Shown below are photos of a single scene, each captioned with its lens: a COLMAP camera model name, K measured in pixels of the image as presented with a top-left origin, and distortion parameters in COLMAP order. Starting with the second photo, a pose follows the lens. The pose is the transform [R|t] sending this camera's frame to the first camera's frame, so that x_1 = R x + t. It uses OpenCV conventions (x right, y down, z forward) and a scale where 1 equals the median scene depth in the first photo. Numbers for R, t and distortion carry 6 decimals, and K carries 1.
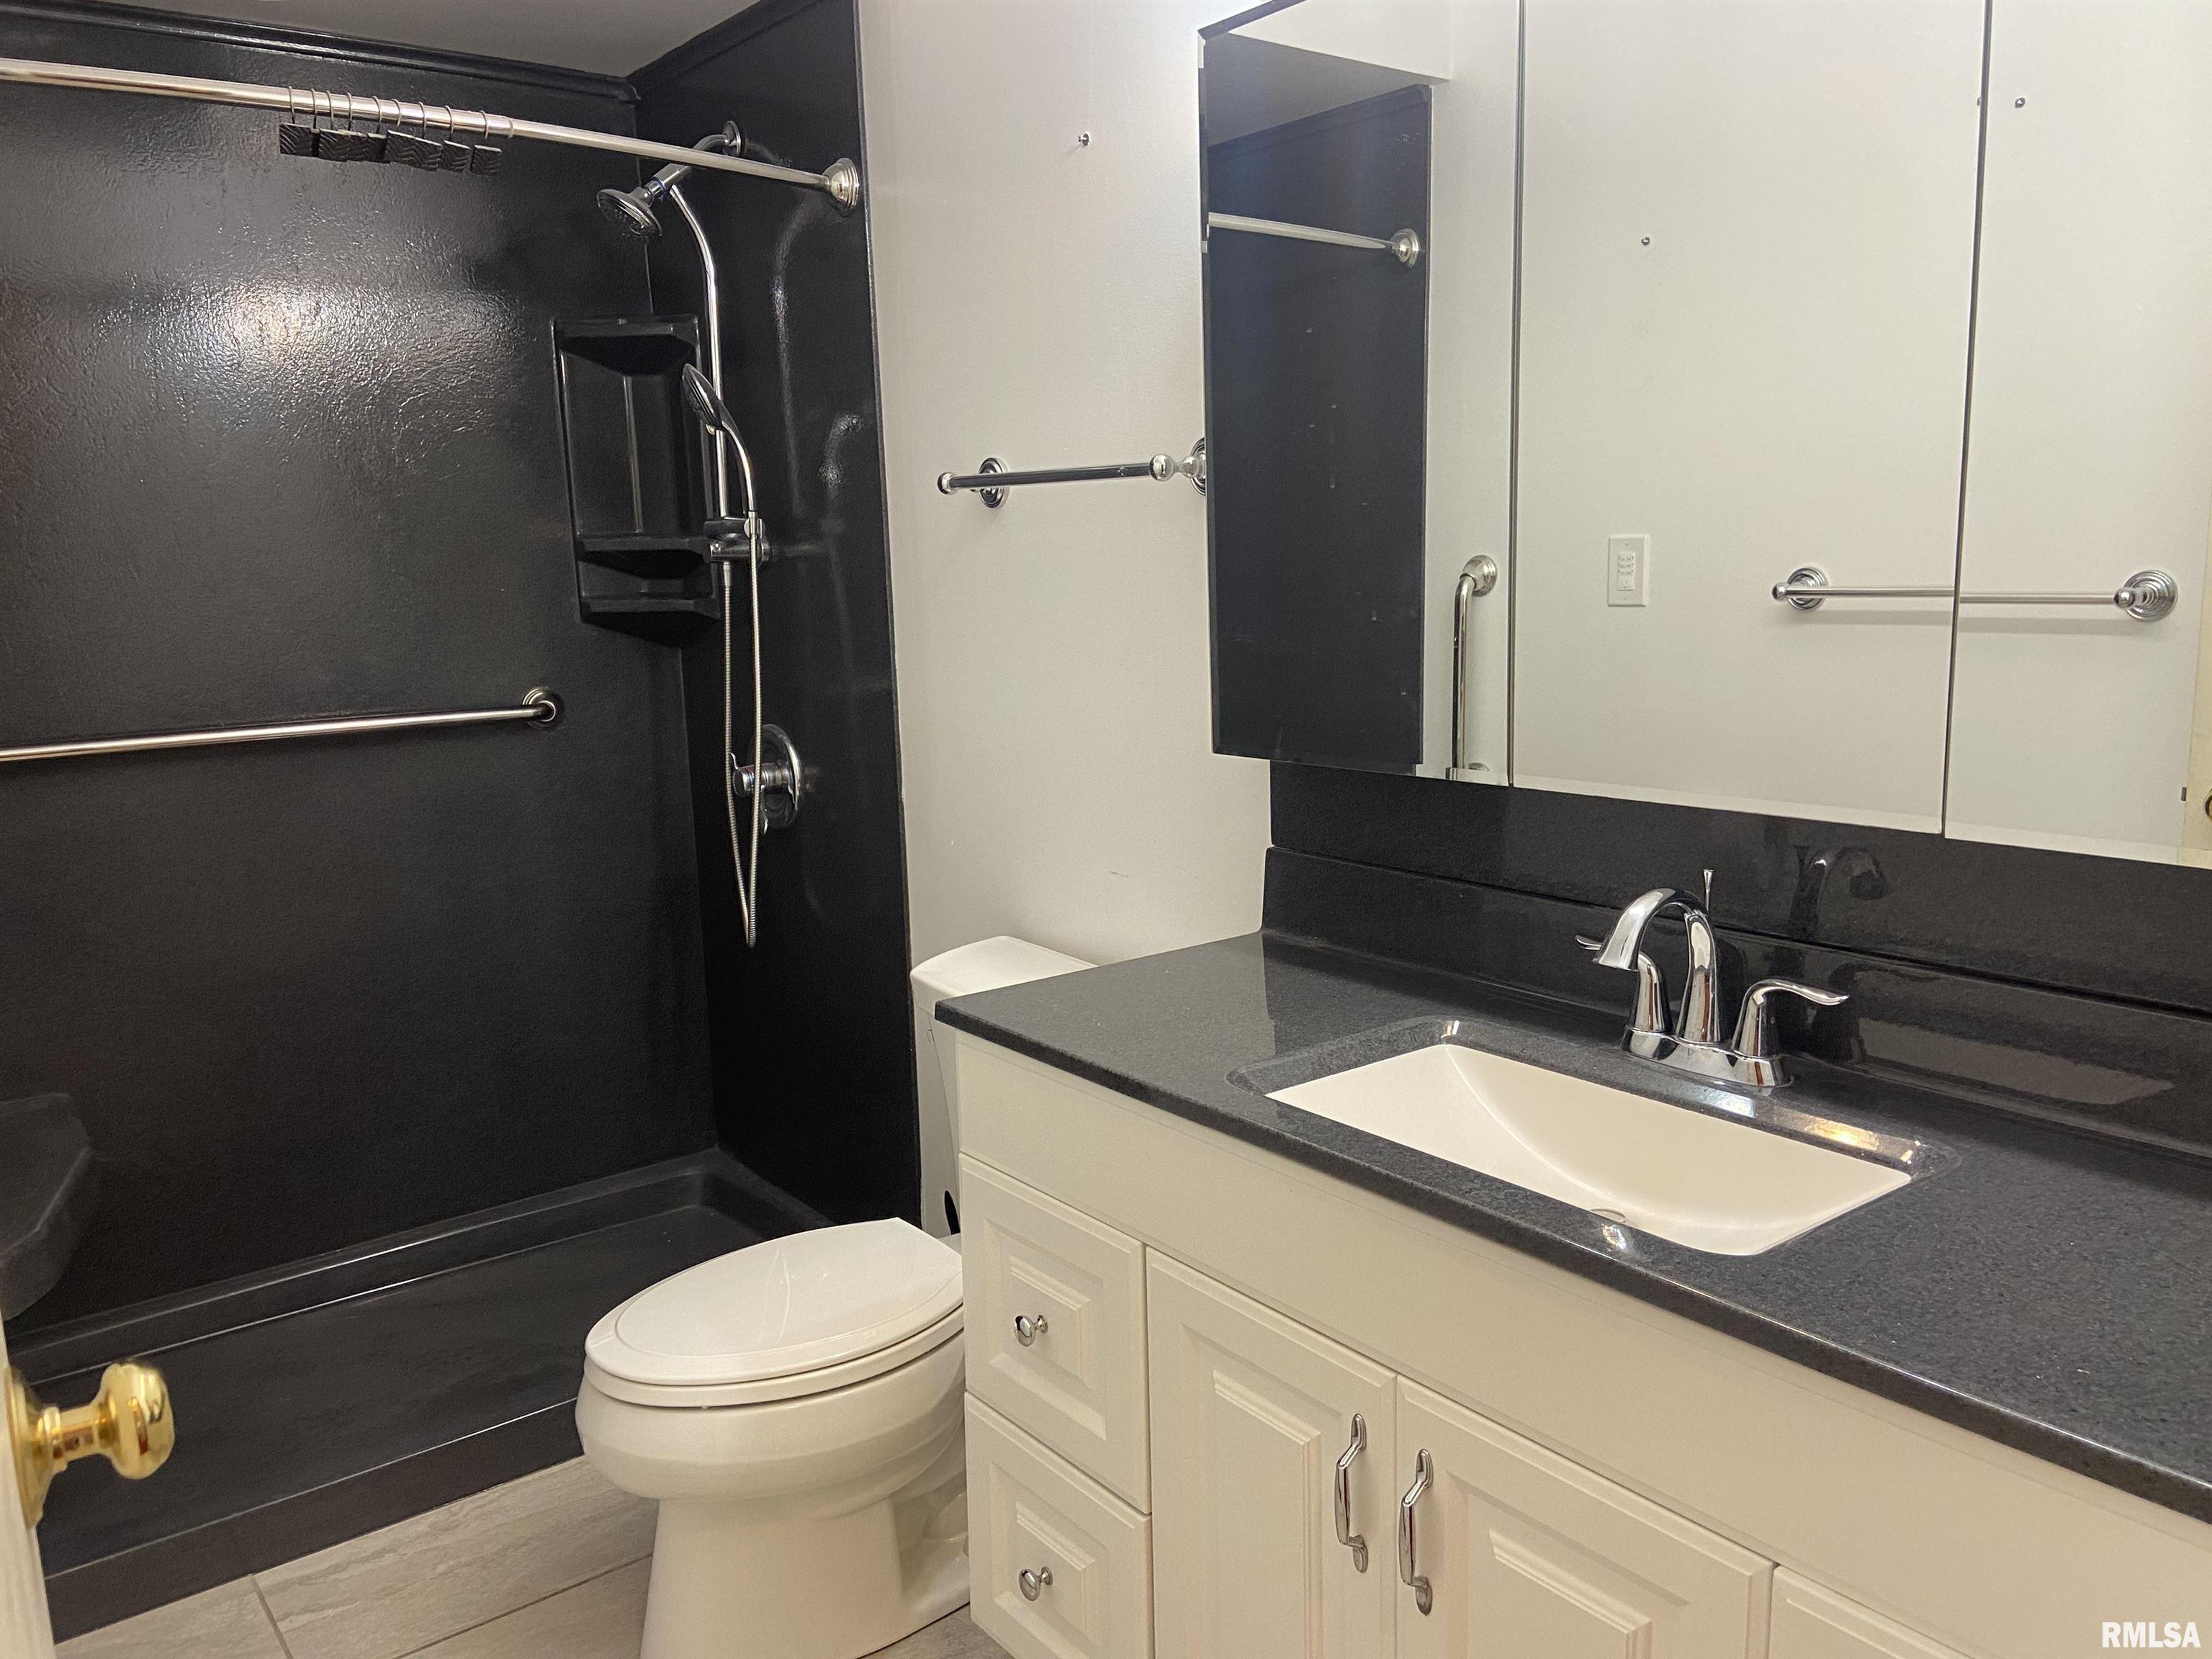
lens RADIAL K [[1651.7, 0, 1116.2], [0, 1651.7, 827.3], [0, 0, 1]] dist [0.103867, -0.121335]
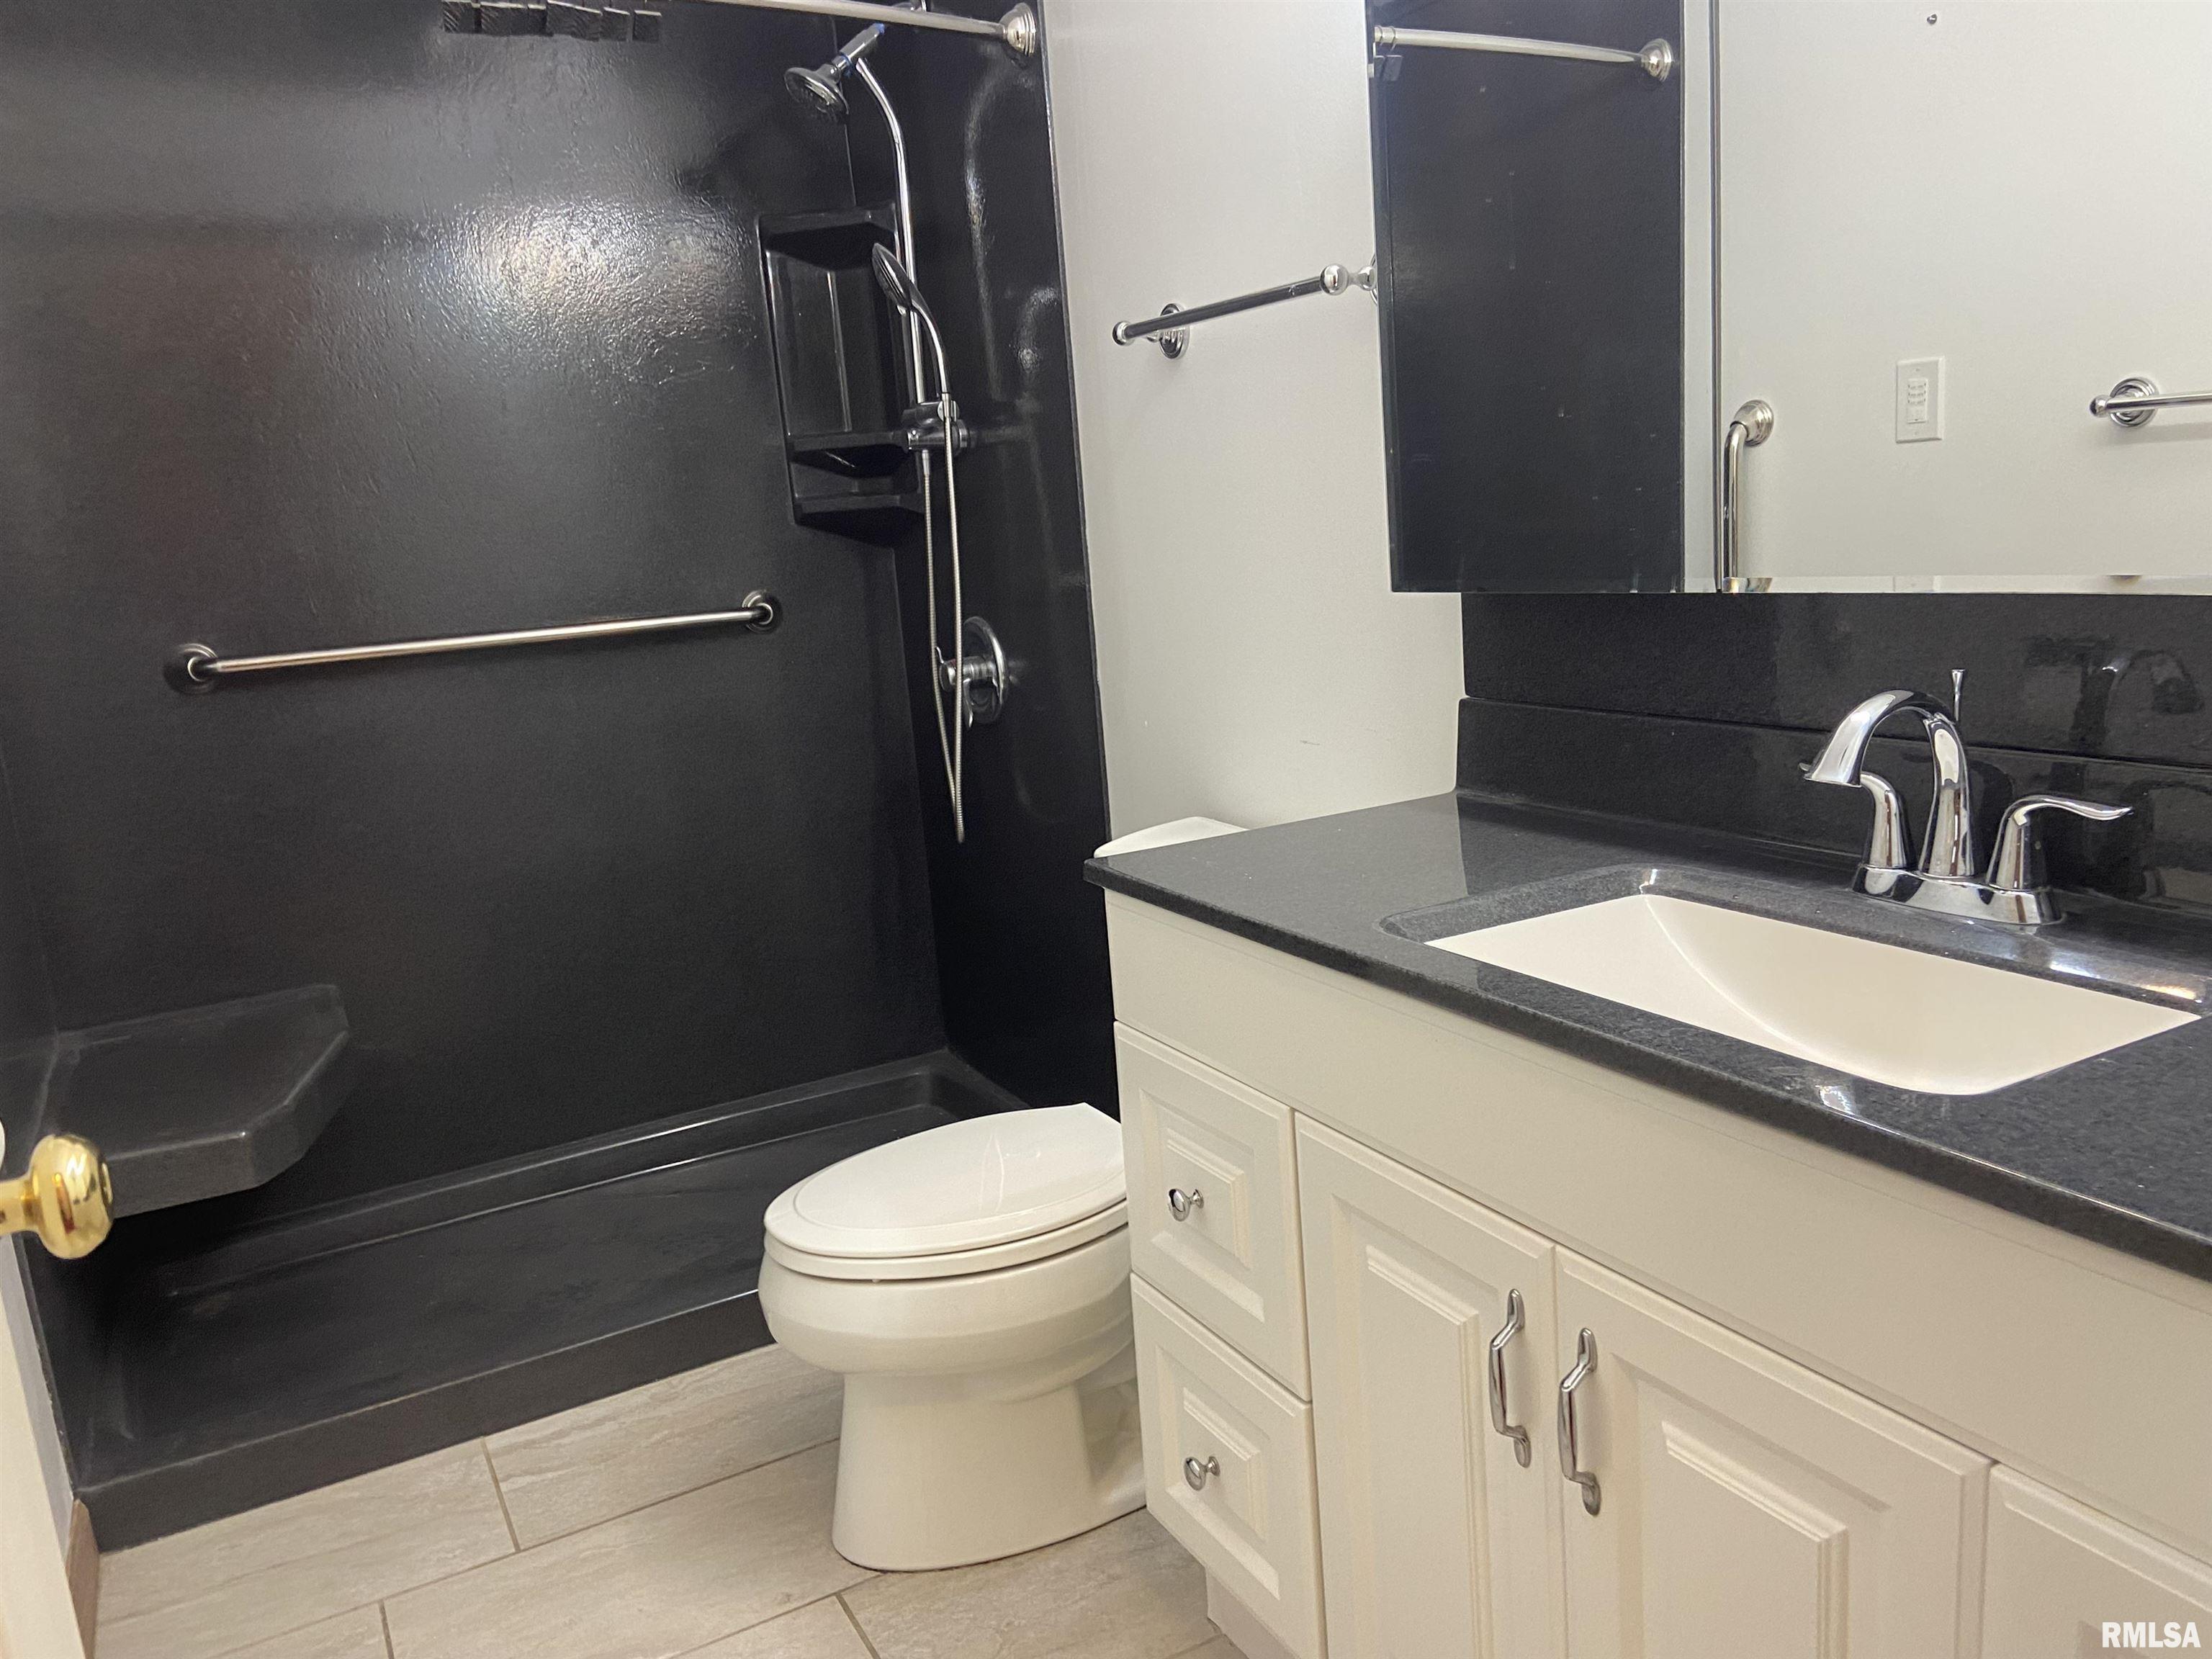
lens RADIAL K [[1651.7, 0, 1113.8], [0, 1651.7, 828.0], [0, 0, 1]] dist [0.103867, -0.121335]
pose [[0.984409, -0.017871, -0.174984, 0.059739], [0.024131, 0.999140, 0.033715, 0.046085], [0.174231, -0.037412, 0.983994, 0.067127]]
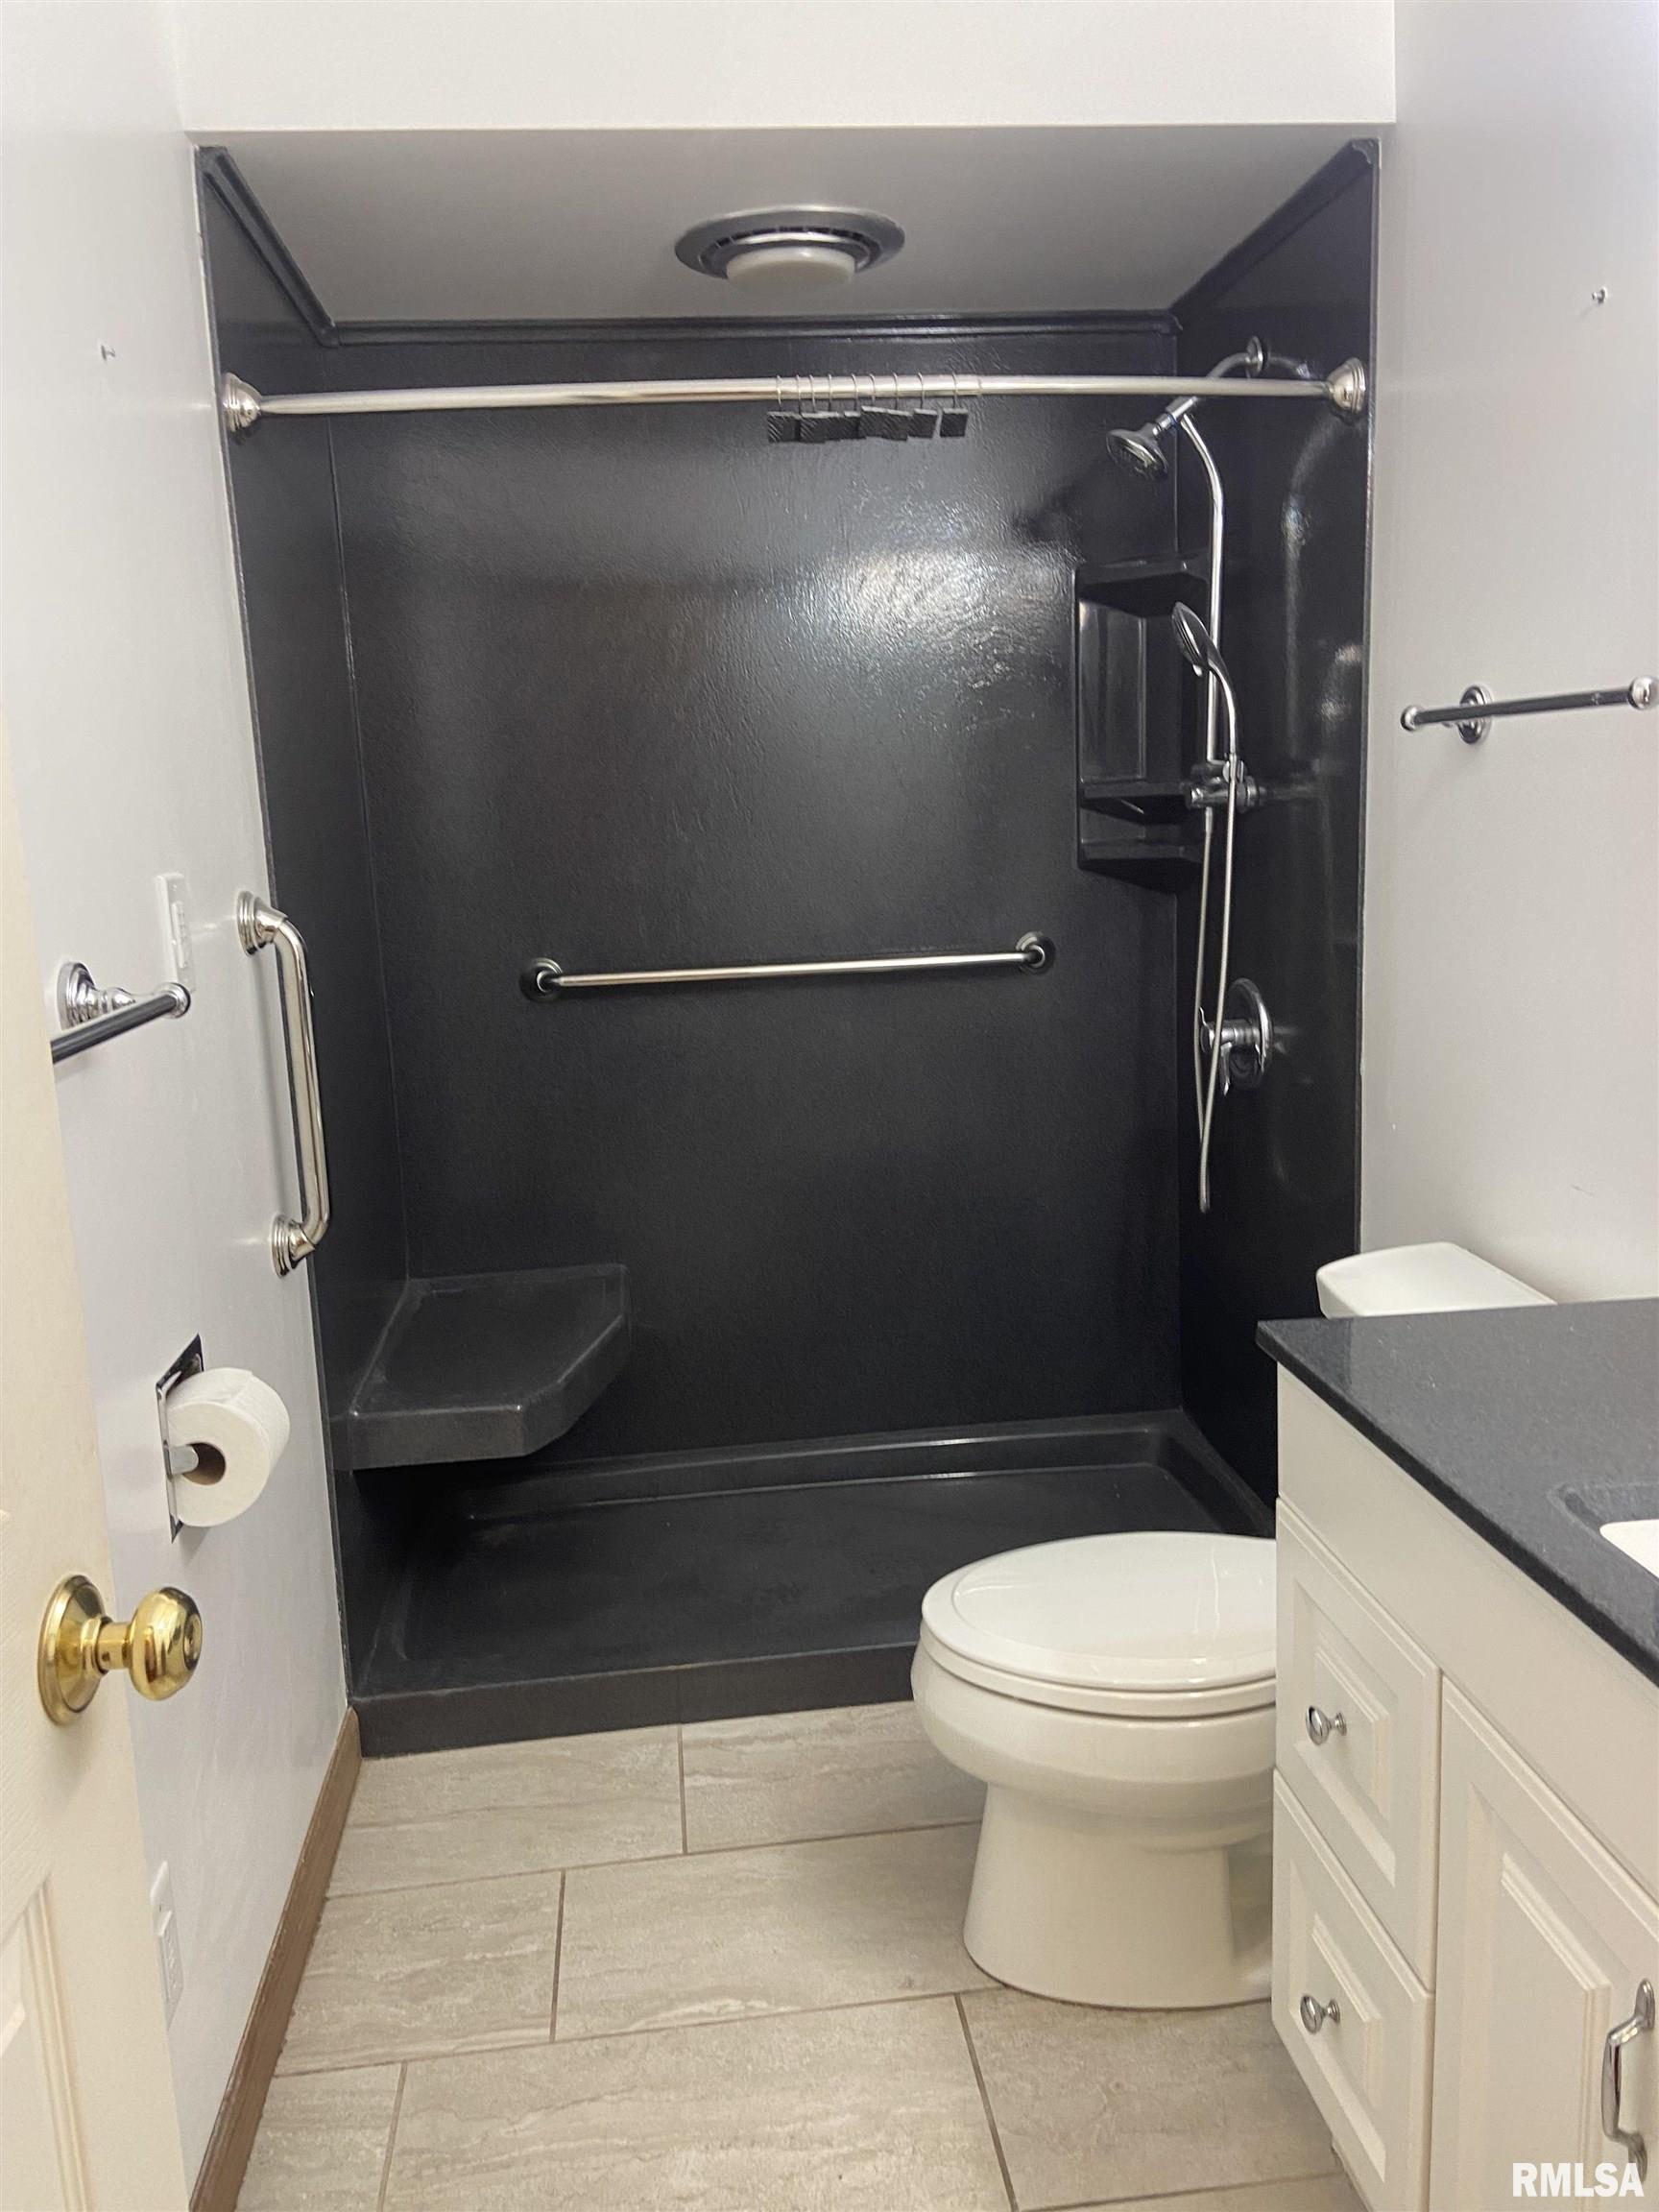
lens RADIAL K [[1651.7, 0, 827.3], [0, 1651.7, 1074.7], [0, 0, 1]] dist [0.103867, -0.121335]
pose [[0.852058, 0.076615, -0.517809, 0.118824], [-0.070152, 0.997020, 0.032082, -0.031084], [0.518724, 0.008990, 0.854894, 0.102836]]
